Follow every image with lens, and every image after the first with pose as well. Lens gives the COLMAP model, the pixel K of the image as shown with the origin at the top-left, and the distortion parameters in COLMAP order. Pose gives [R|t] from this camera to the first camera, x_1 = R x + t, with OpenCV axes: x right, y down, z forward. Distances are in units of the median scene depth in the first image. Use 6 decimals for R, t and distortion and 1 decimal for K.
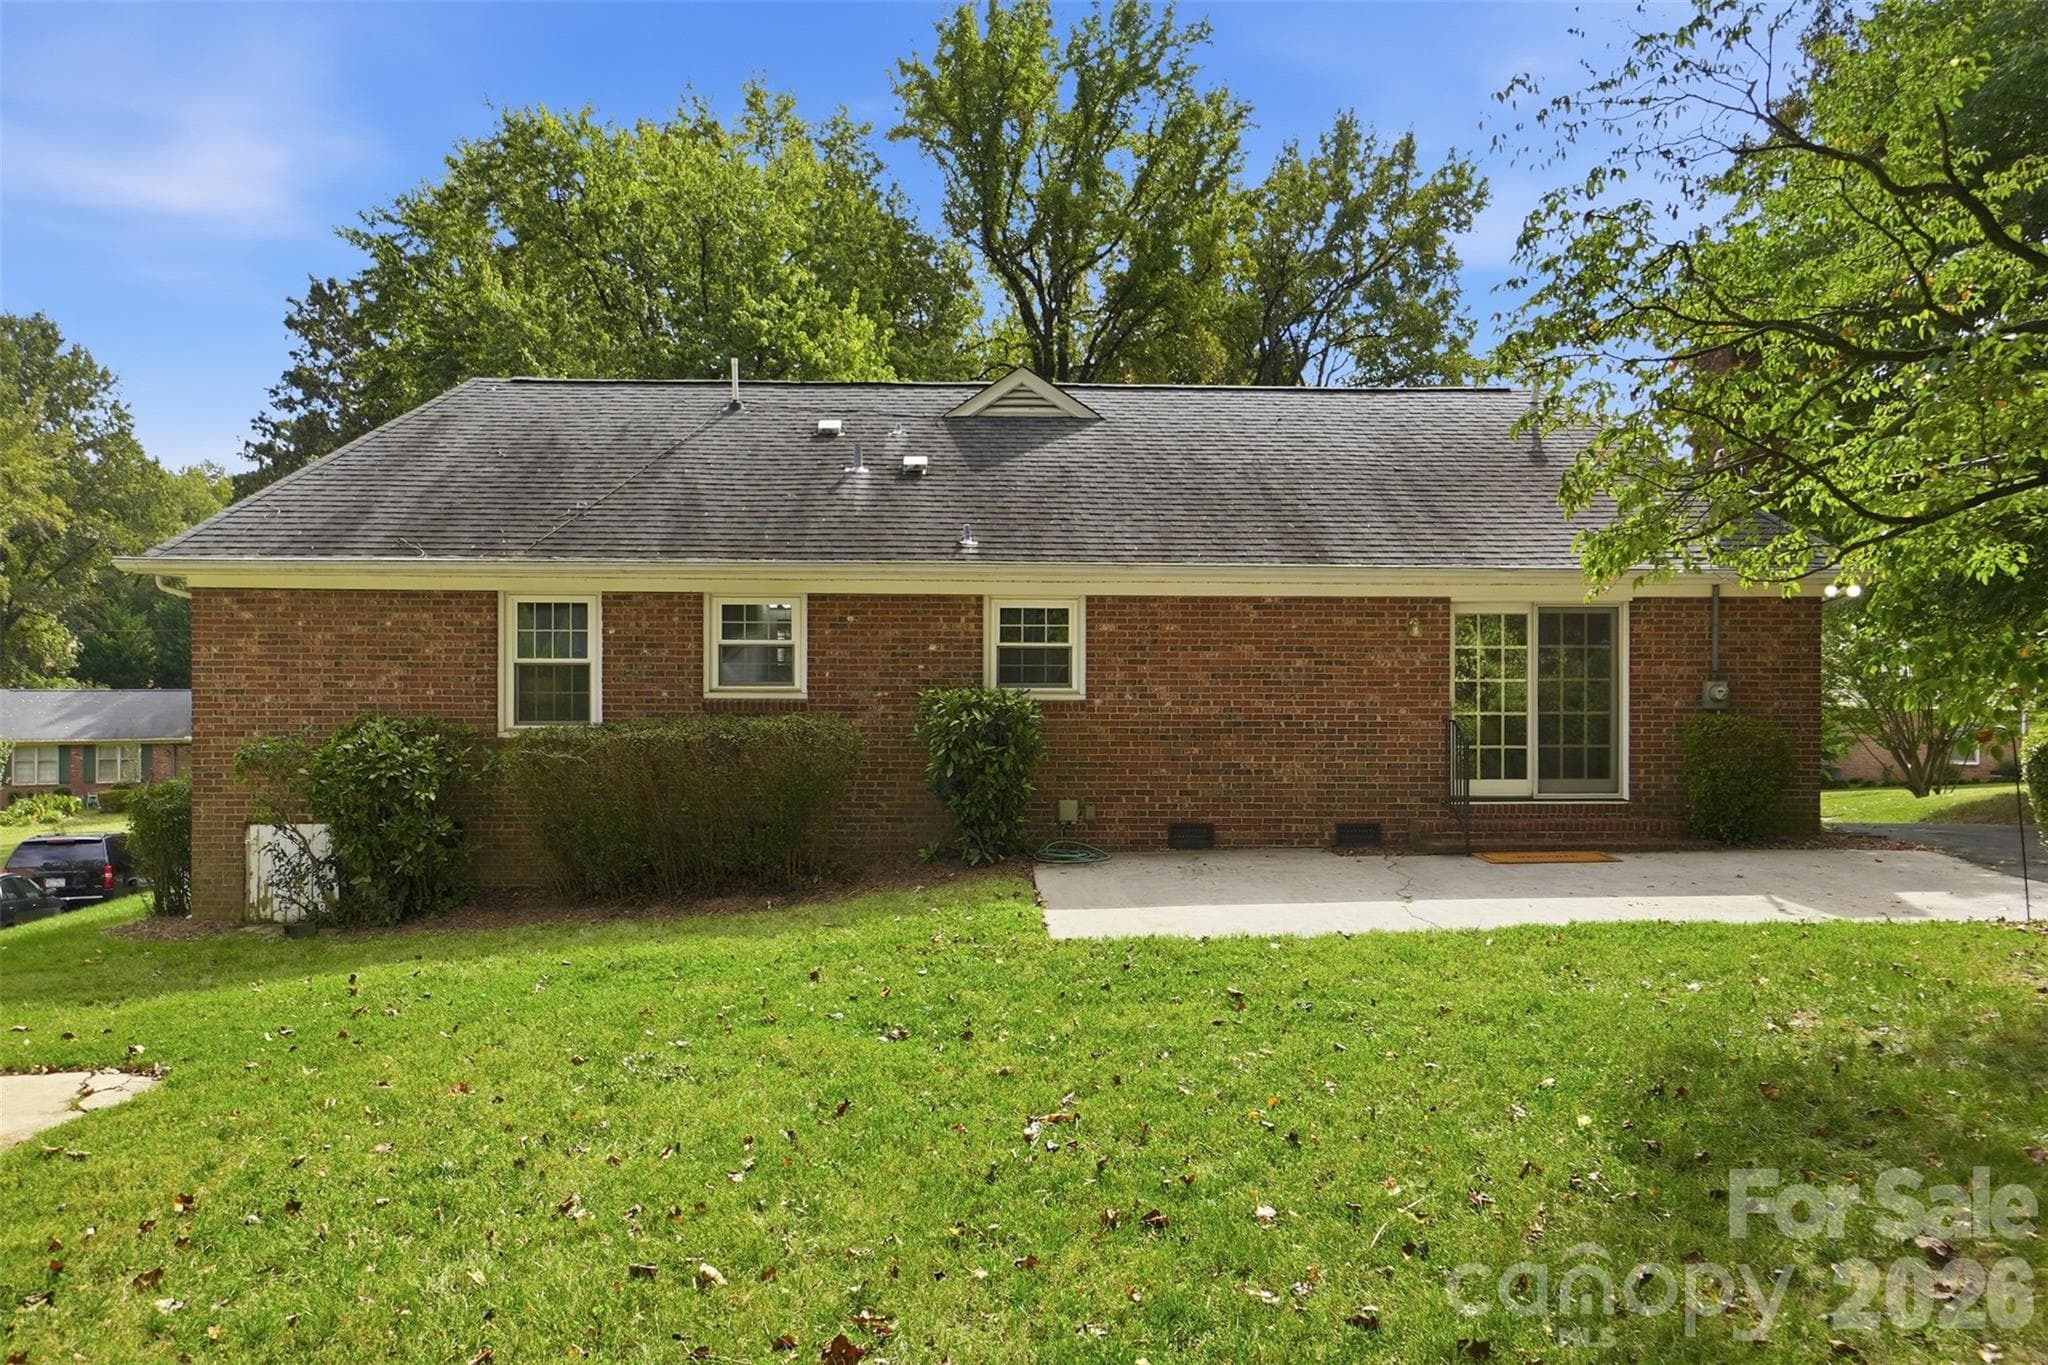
lens RADIAL K [[1446.7, 0, 1024.3], [0, 1446.7, 638.0], [0, 0, 1]] dist [0.006969, 0.040932]
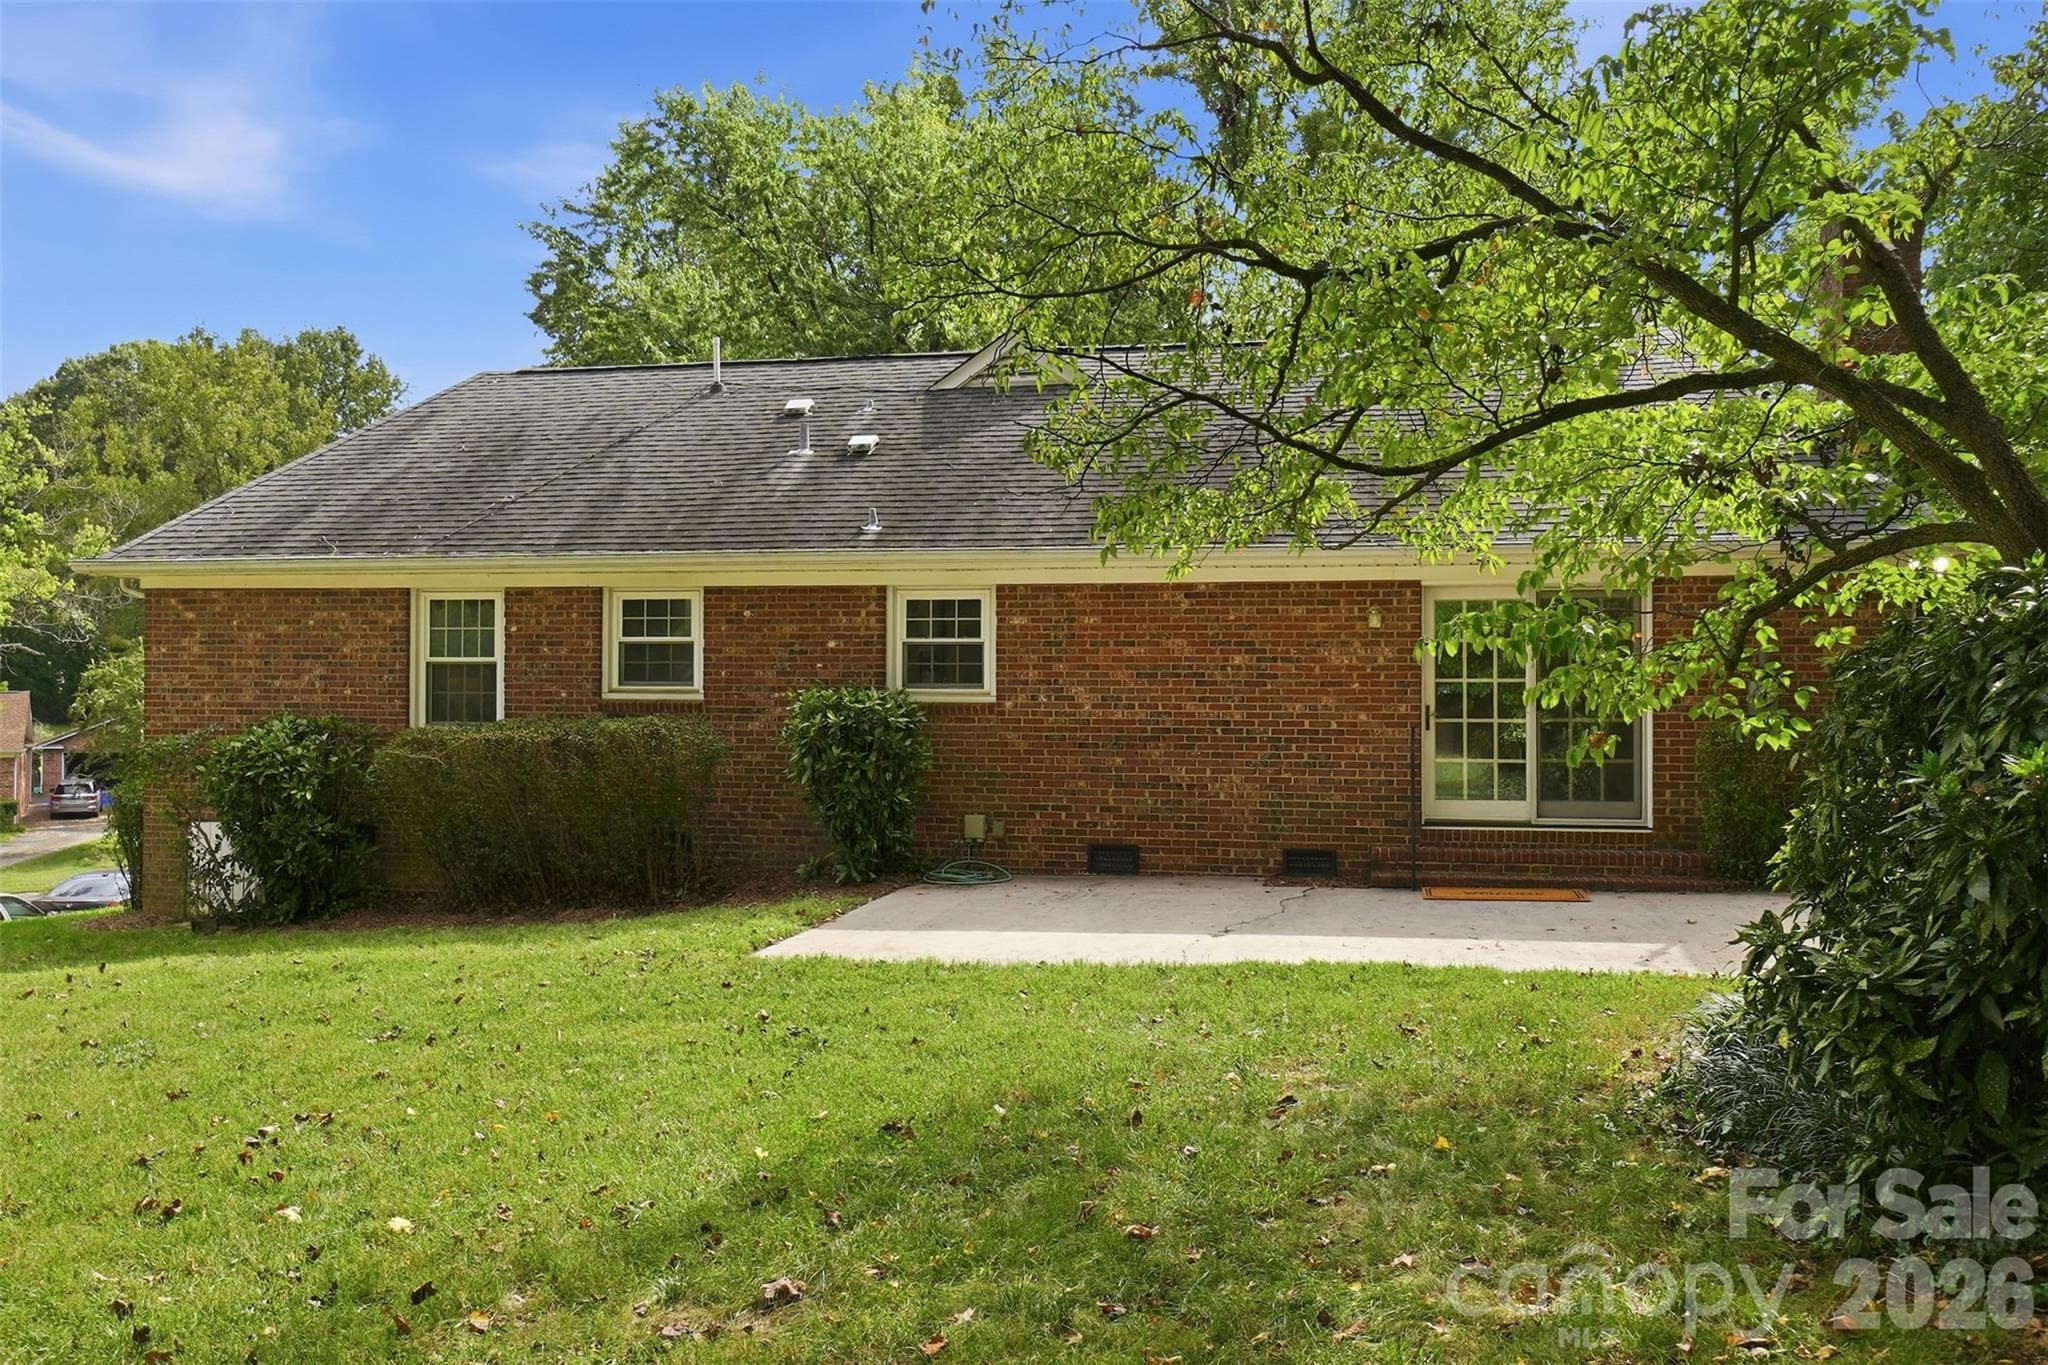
lens RADIAL K [[1660.5, 0, 1023.1], [0, 1660.5, 606.7], [0, 0, 1]] dist [-0.002913, 0.003124]
pose [[0.970662, -0.010460, -0.240220, 0.304134], [0.004962, 0.999712, -0.023480, 0.008219], [0.240396, 0.021599, 0.970435, 0.013511]]
